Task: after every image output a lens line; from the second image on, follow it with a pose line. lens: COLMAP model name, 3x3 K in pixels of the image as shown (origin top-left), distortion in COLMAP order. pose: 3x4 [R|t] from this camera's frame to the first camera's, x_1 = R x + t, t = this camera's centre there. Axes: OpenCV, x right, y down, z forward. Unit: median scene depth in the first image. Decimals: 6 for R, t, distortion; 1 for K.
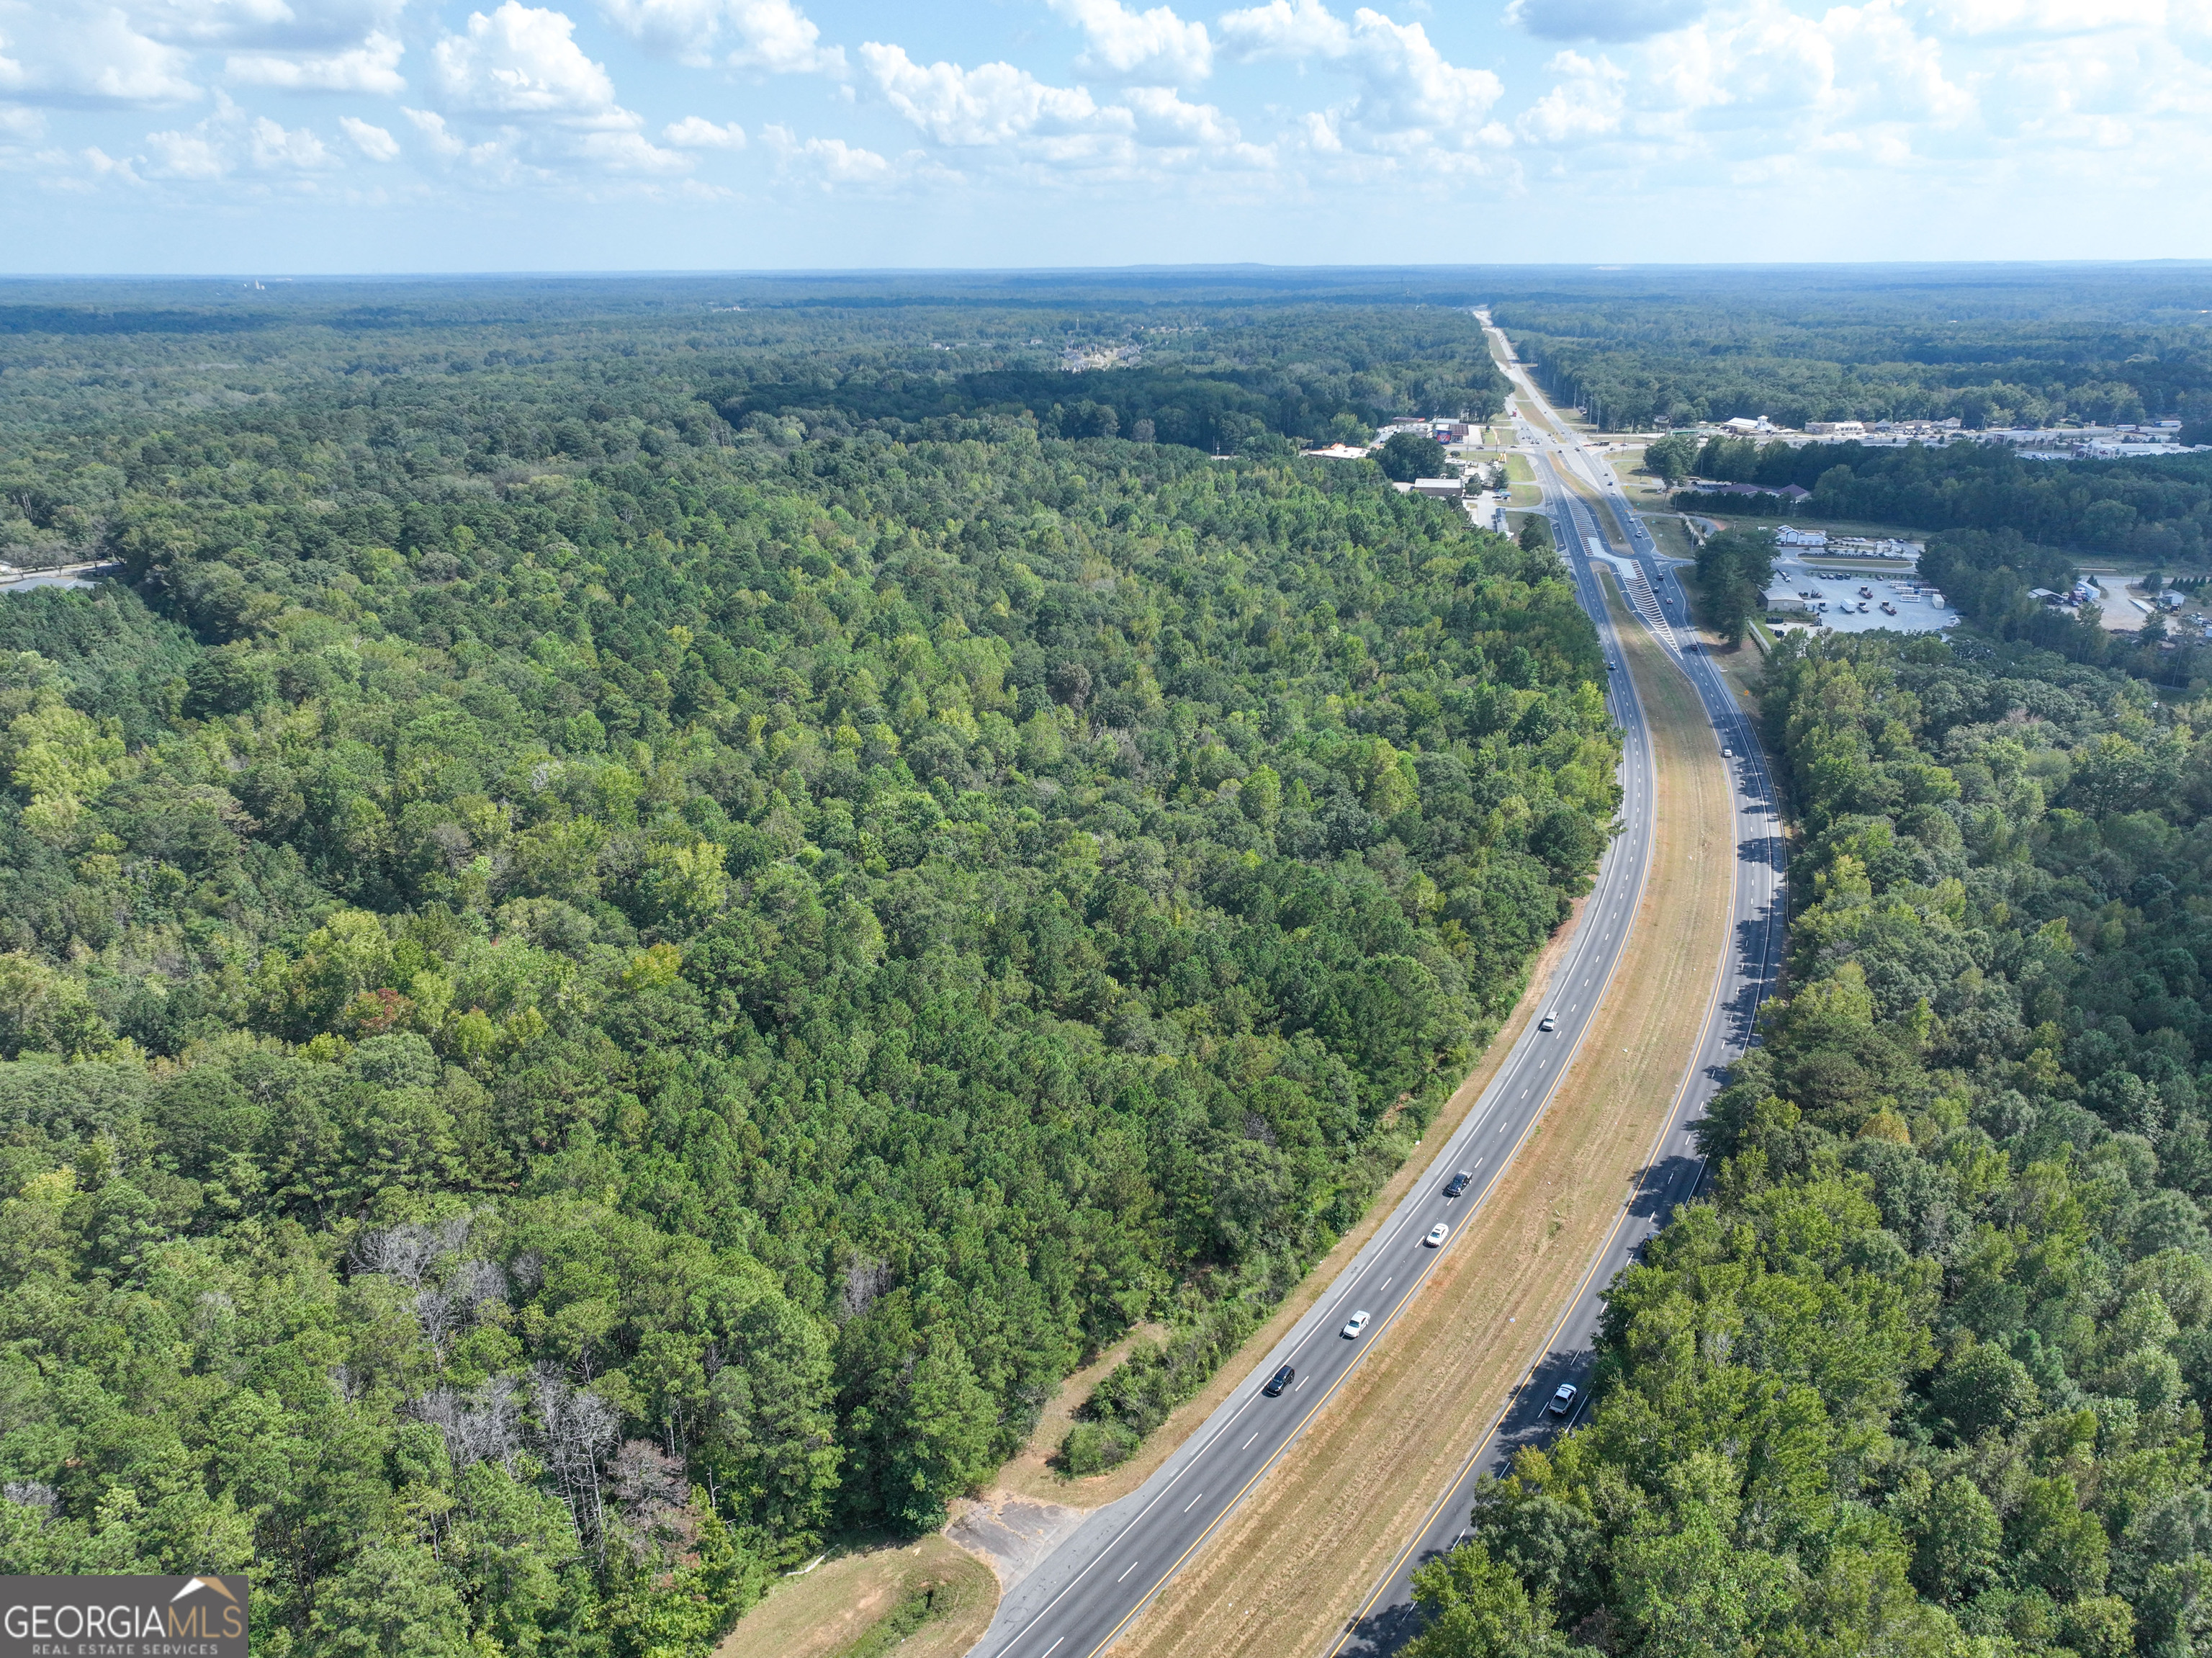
lens RADIAL K [[1554.7, 0, 1106.0], [0, 1554.7, 829.0], [0, 0, 1]] dist [-0.002253, 0.019686]
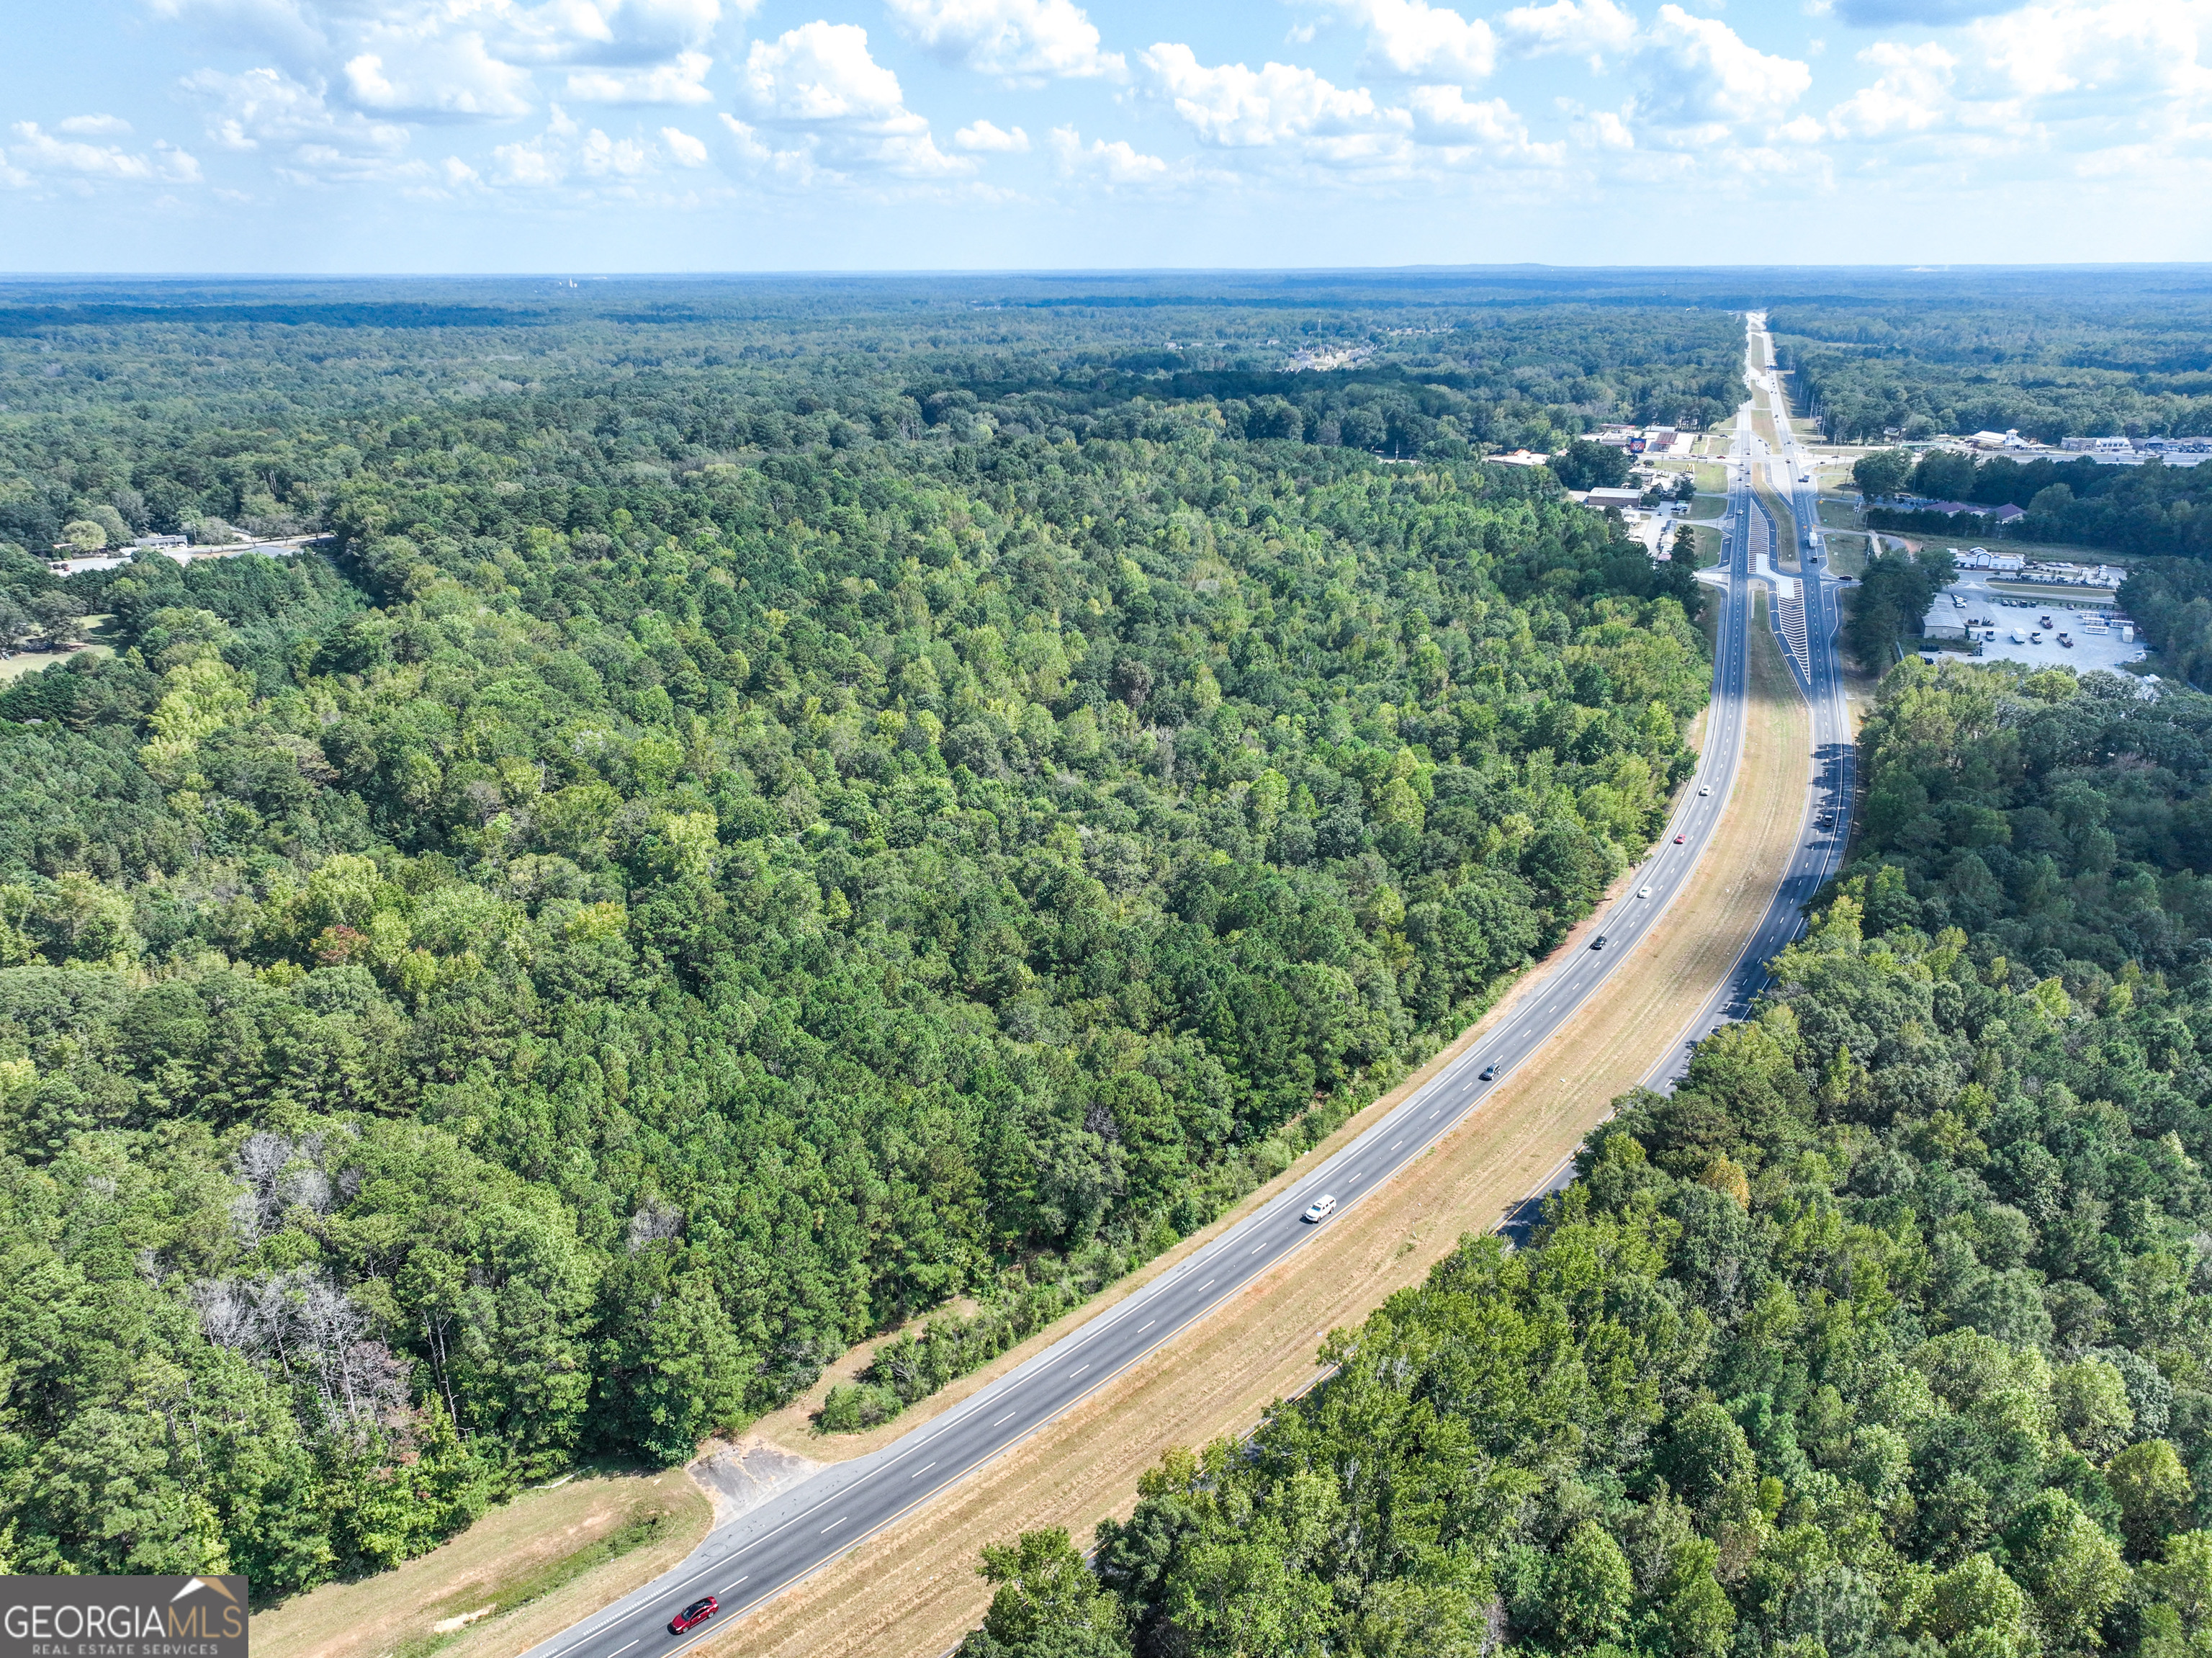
lens RADIAL K [[1552.6, 0, 1102.4], [0, 1552.6, 816.1], [0, 0, 1]] dist [-0.004491, 0.021694]
pose [[0.985973, 0.058024, -0.156496, 0.124462], [-0.059107, 0.998249, -0.002267, -0.001798], [0.156090, 0.011485, 0.987676, -0.001658]]
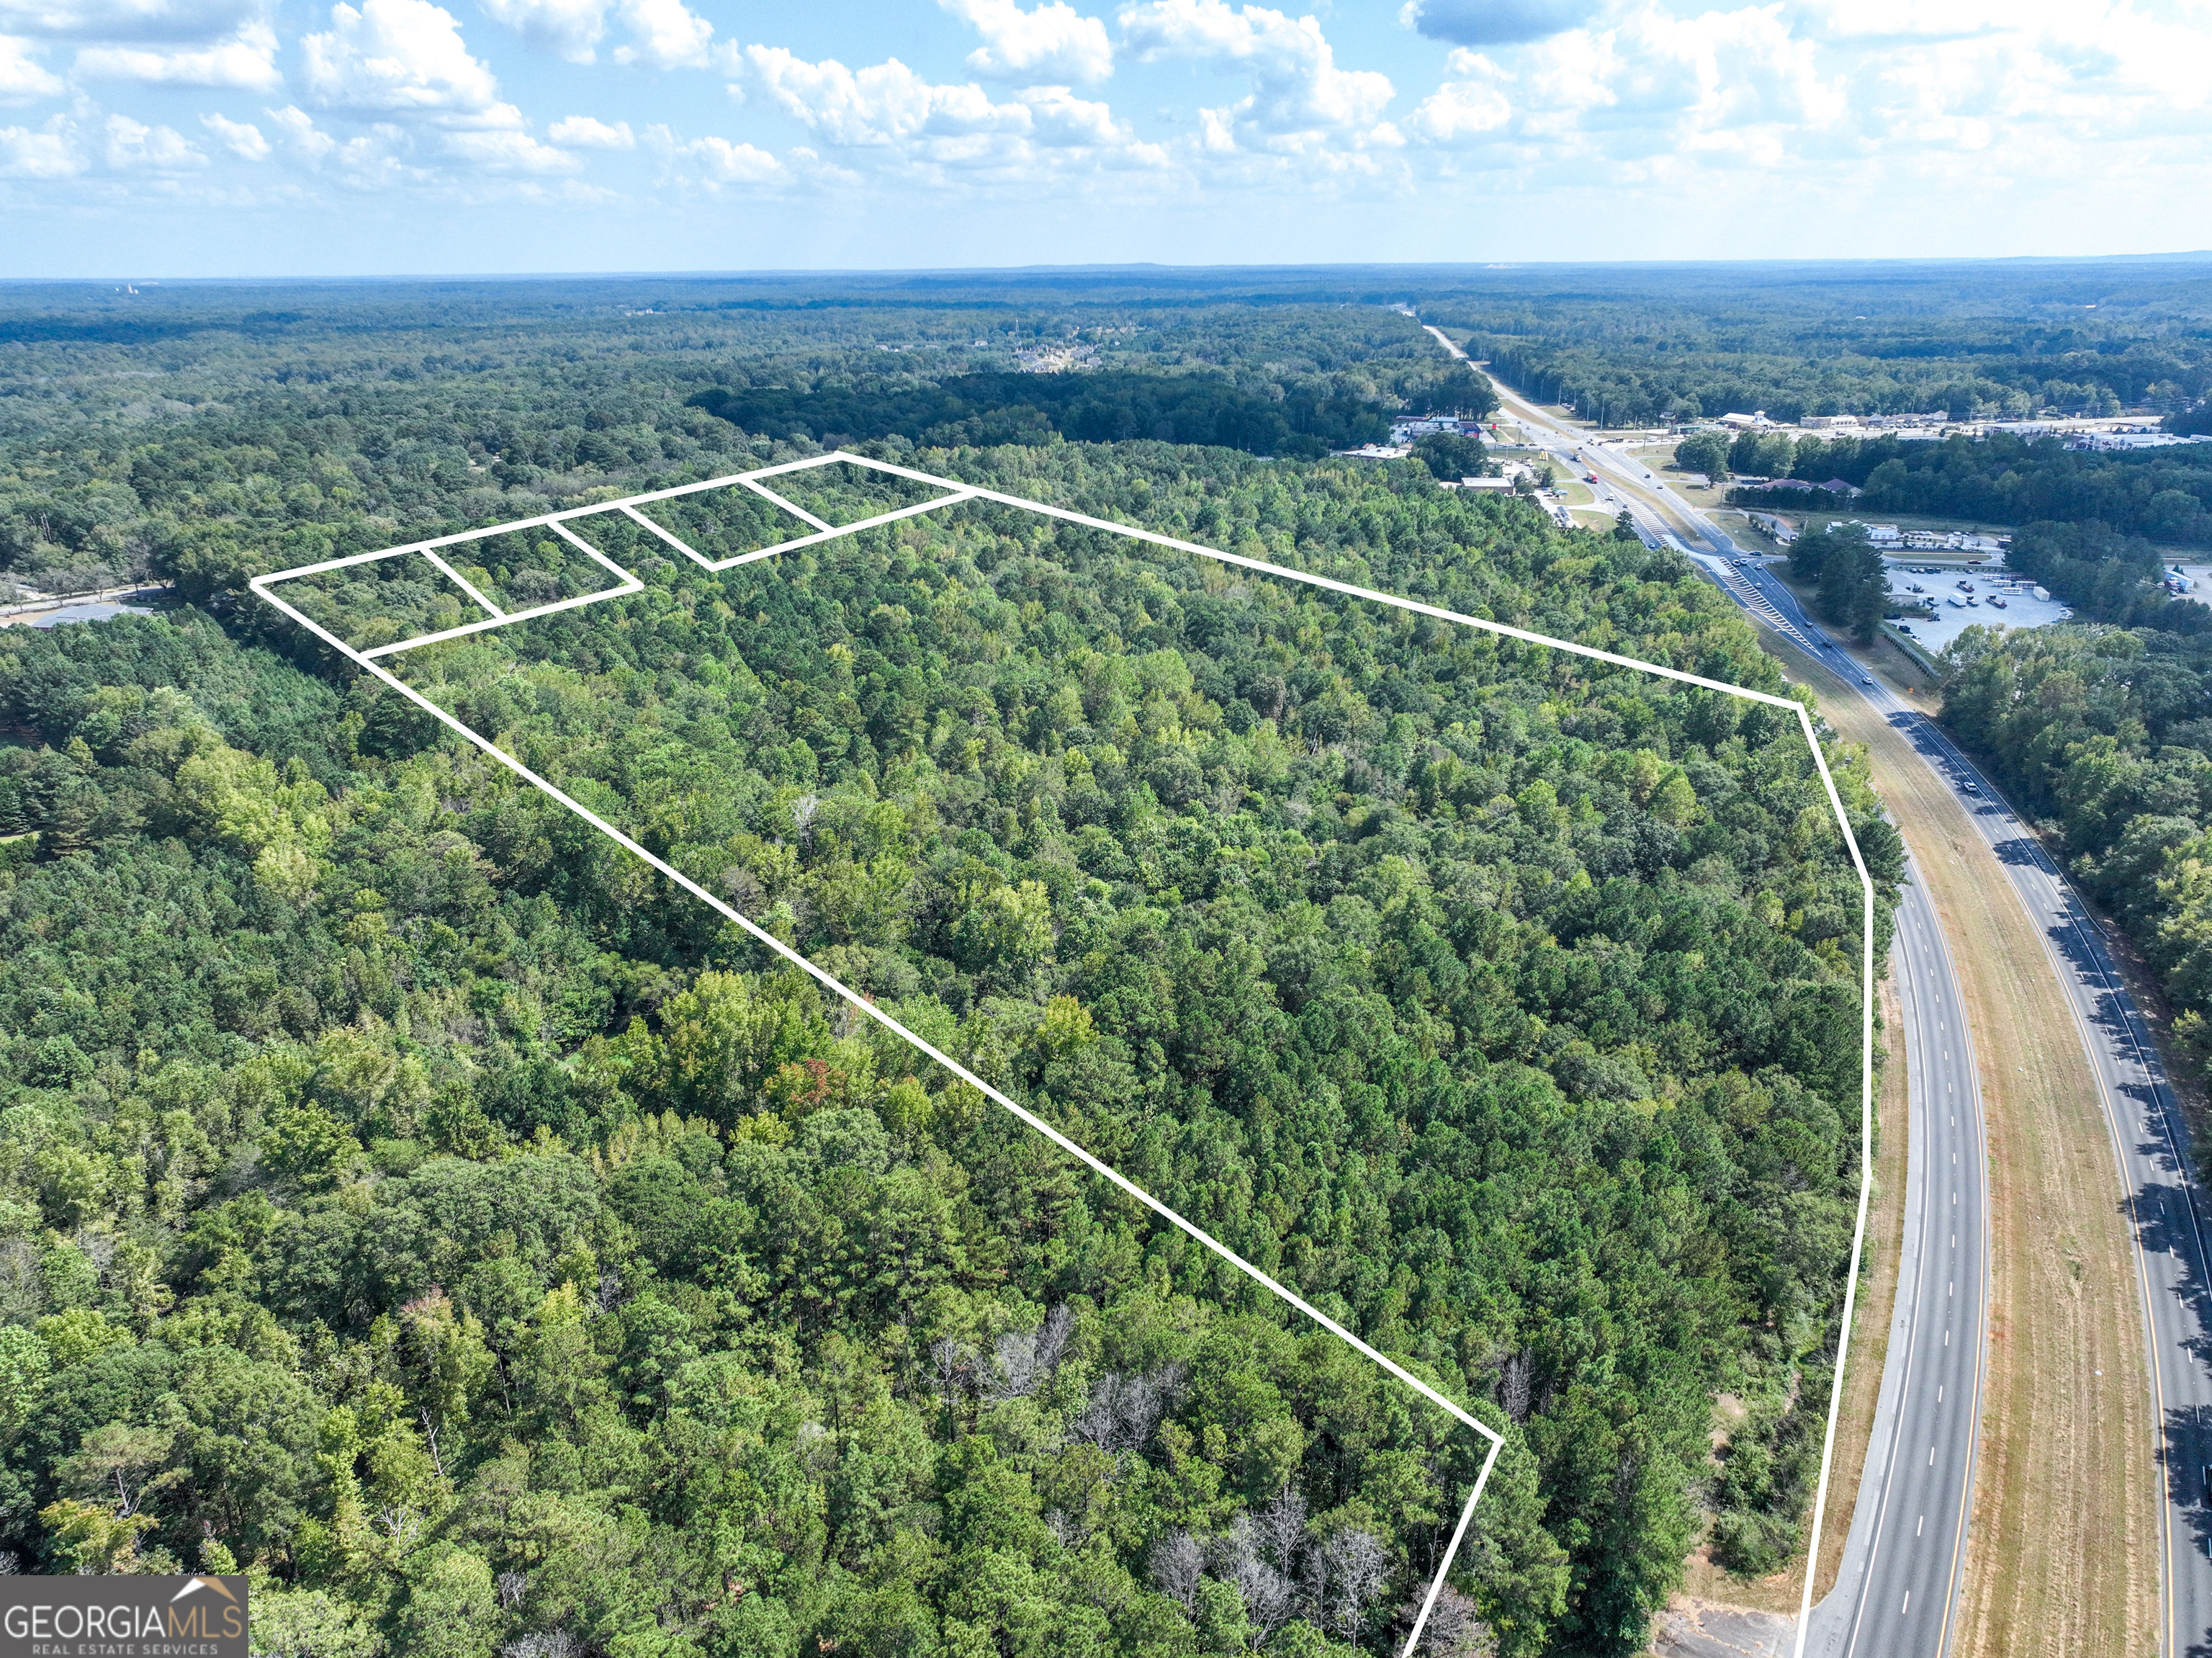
lens RADIAL K [[1559.4, 0, 1114.0], [0, 1559.4, 839.6], [0, 0, 1]] dist [-0.003960, 0.022363]
pose [[0.997686, -0.027177, 0.062322, -0.182833], [0.026876, 0.999623, 0.005660, -0.013463], [-0.062453, -0.003972, 0.998040, 0.044571]]
